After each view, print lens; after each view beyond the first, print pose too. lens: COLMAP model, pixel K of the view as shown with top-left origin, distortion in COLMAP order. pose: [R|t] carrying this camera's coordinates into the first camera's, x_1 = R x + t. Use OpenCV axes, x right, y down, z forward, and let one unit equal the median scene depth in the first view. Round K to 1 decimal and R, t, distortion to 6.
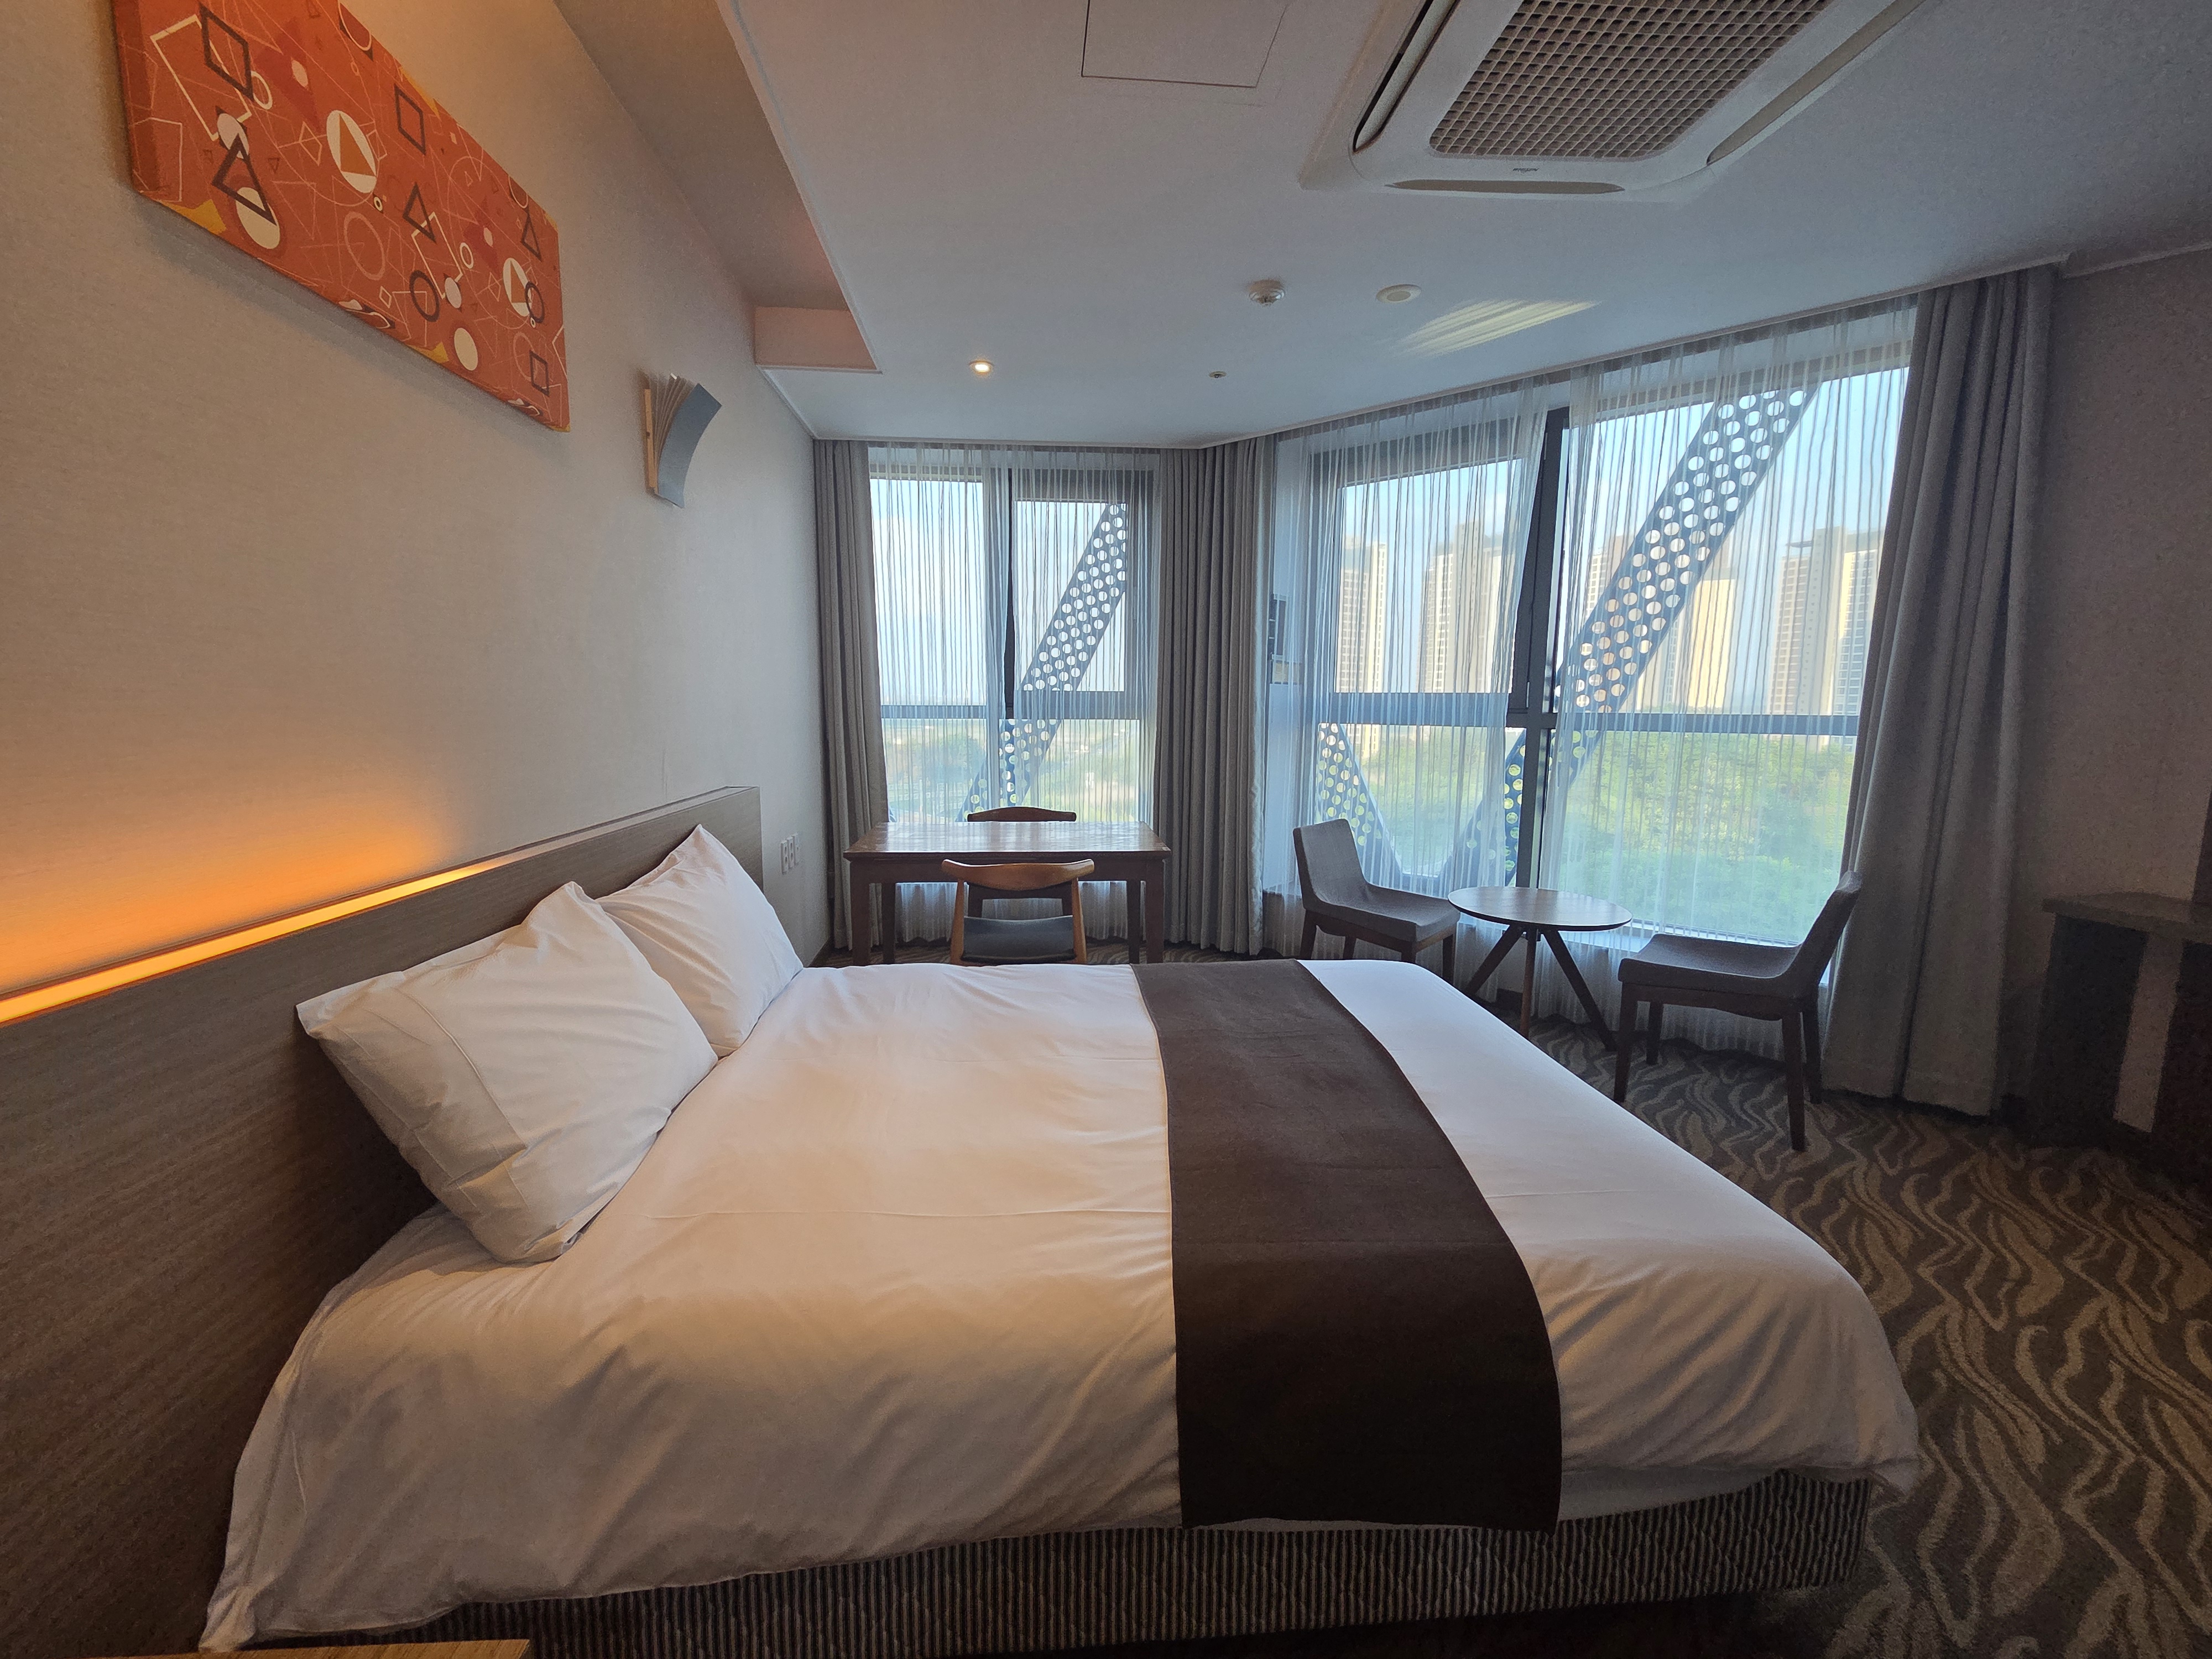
lens RADIAL K [[912.7, 0, 1100.9], [0, 912.7, 823.8], [0, 0, 1]] dist [-0.000494, 0.000237]
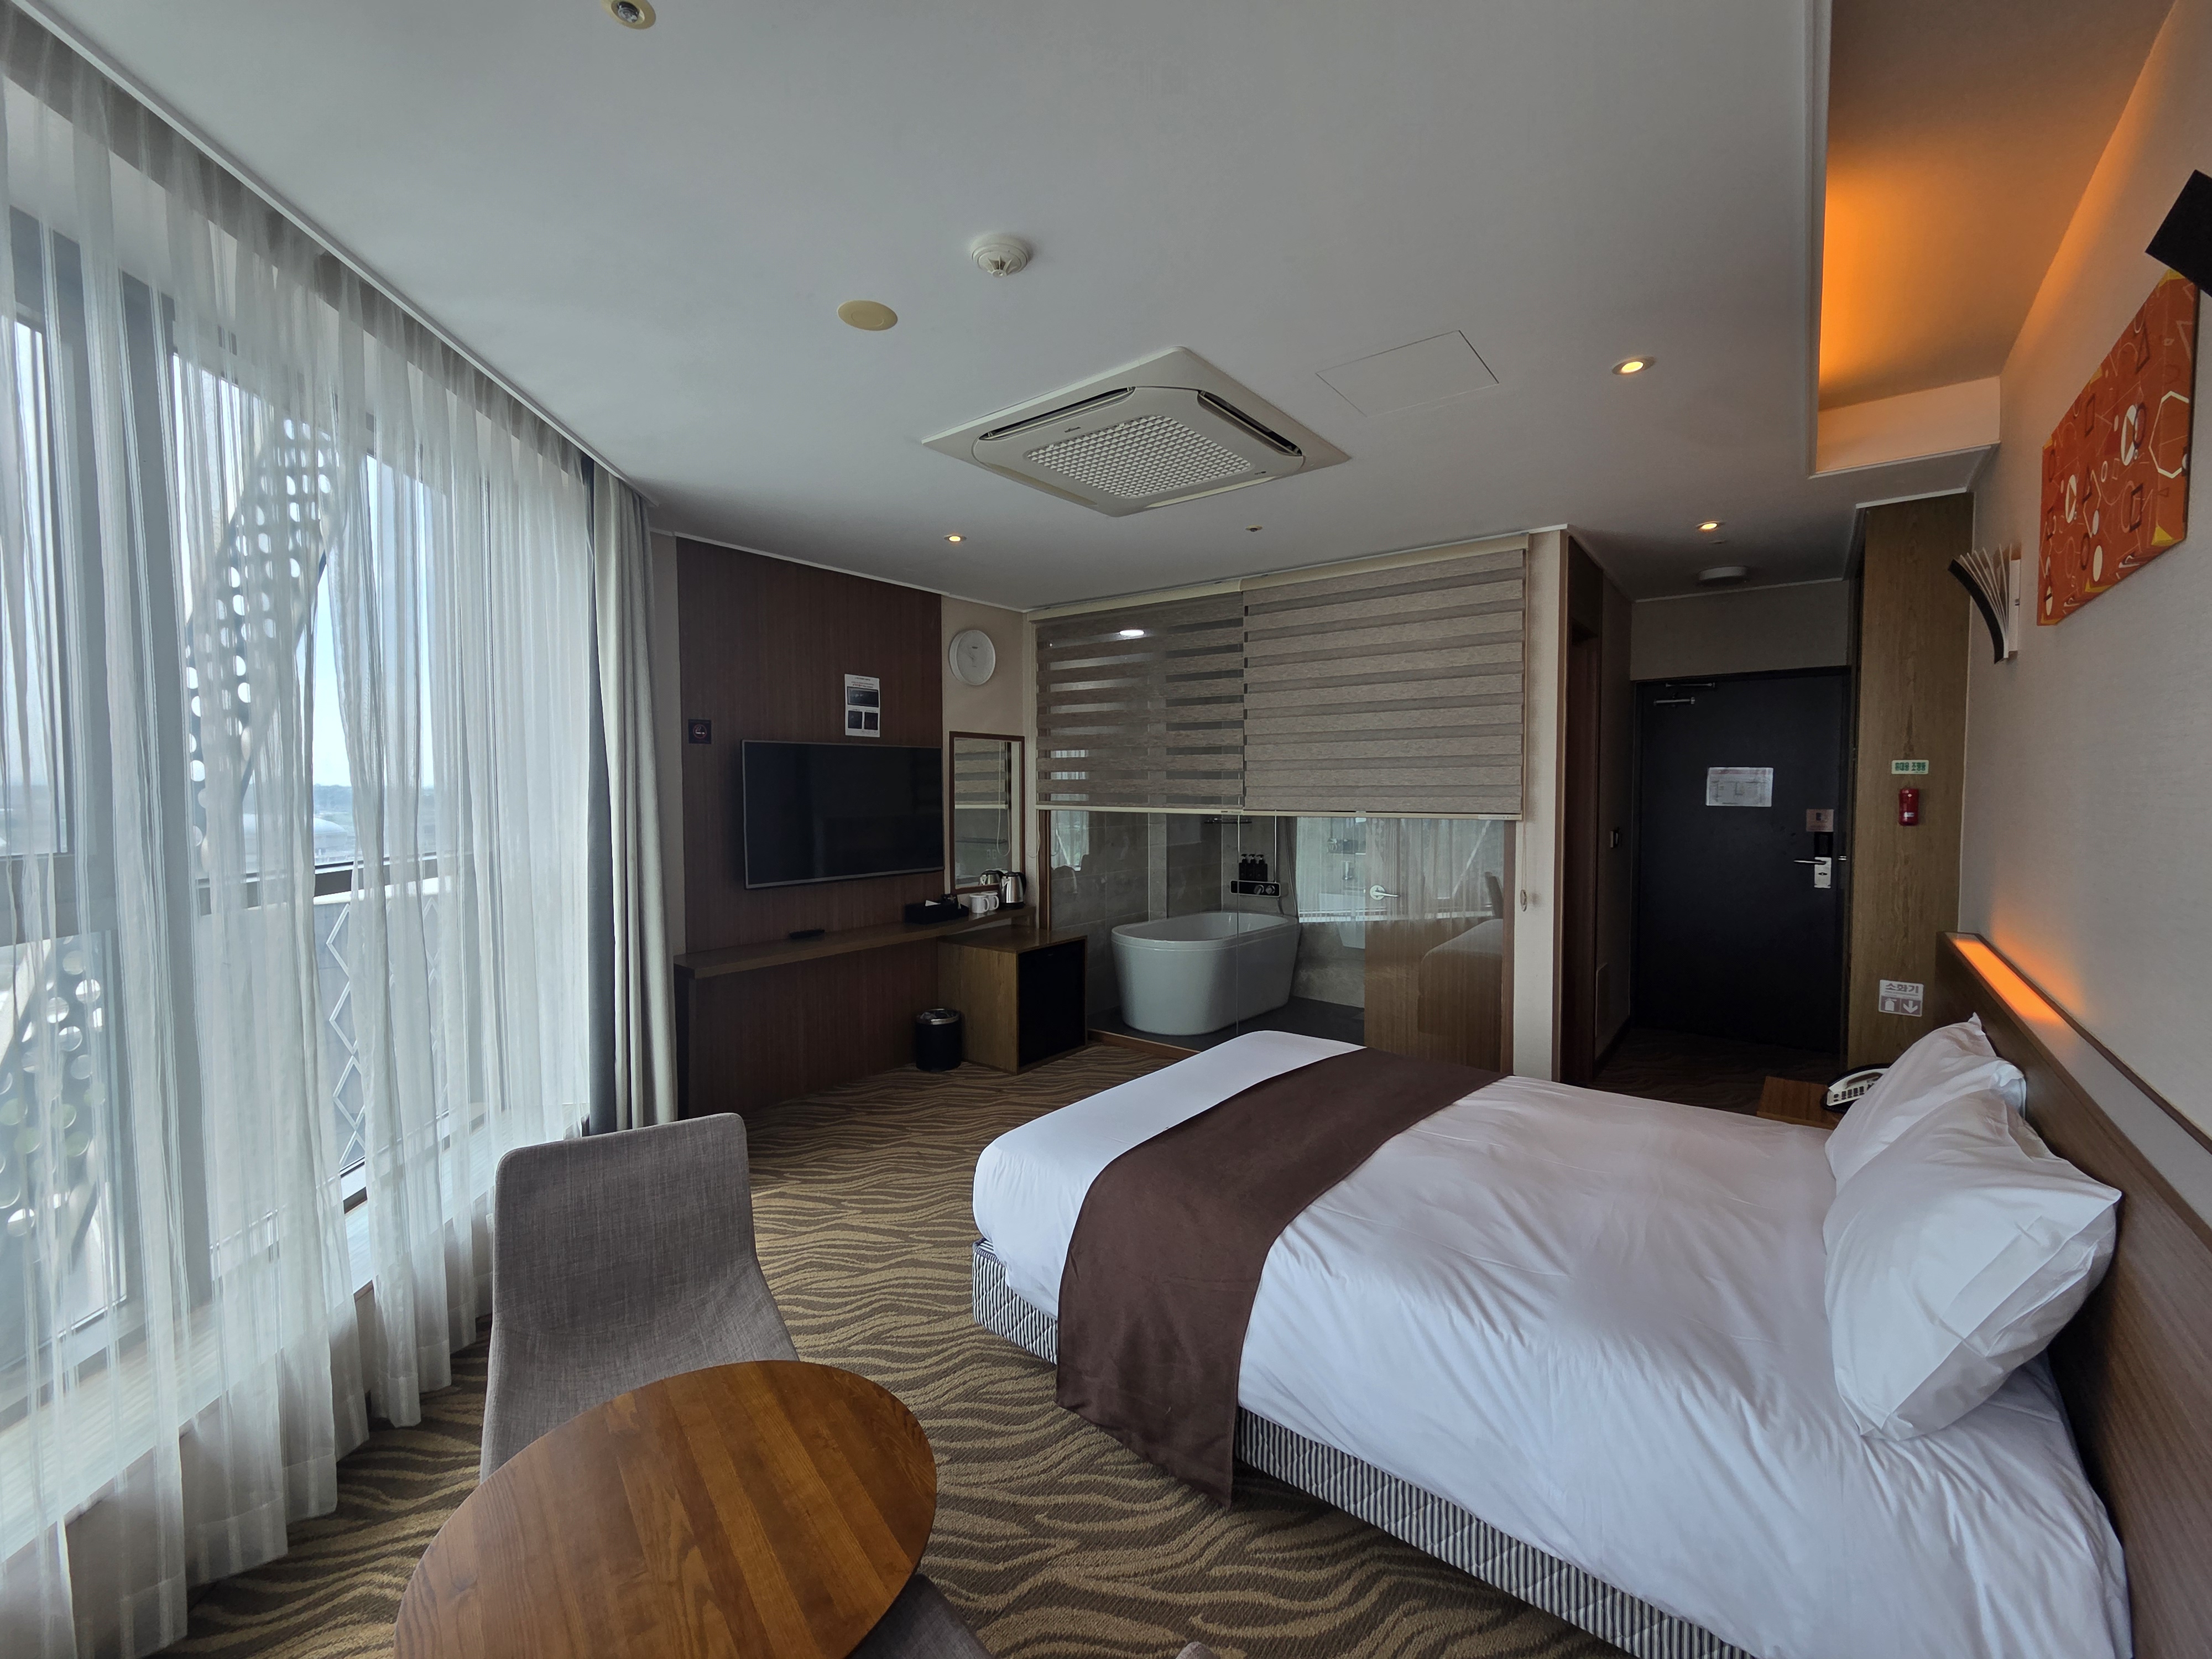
lens RADIAL K [[912.7, 0, 1092.2], [0, 912.7, 815.0], [0, 0, 1]] dist [-0.000494, 0.000237]
pose [[-0.732369, -0.027651, 0.680346, -0.521256], [0.086590, 0.987281, 0.133337, -0.435090], [-0.675380, 0.156563, -0.720659, 2.398710]]
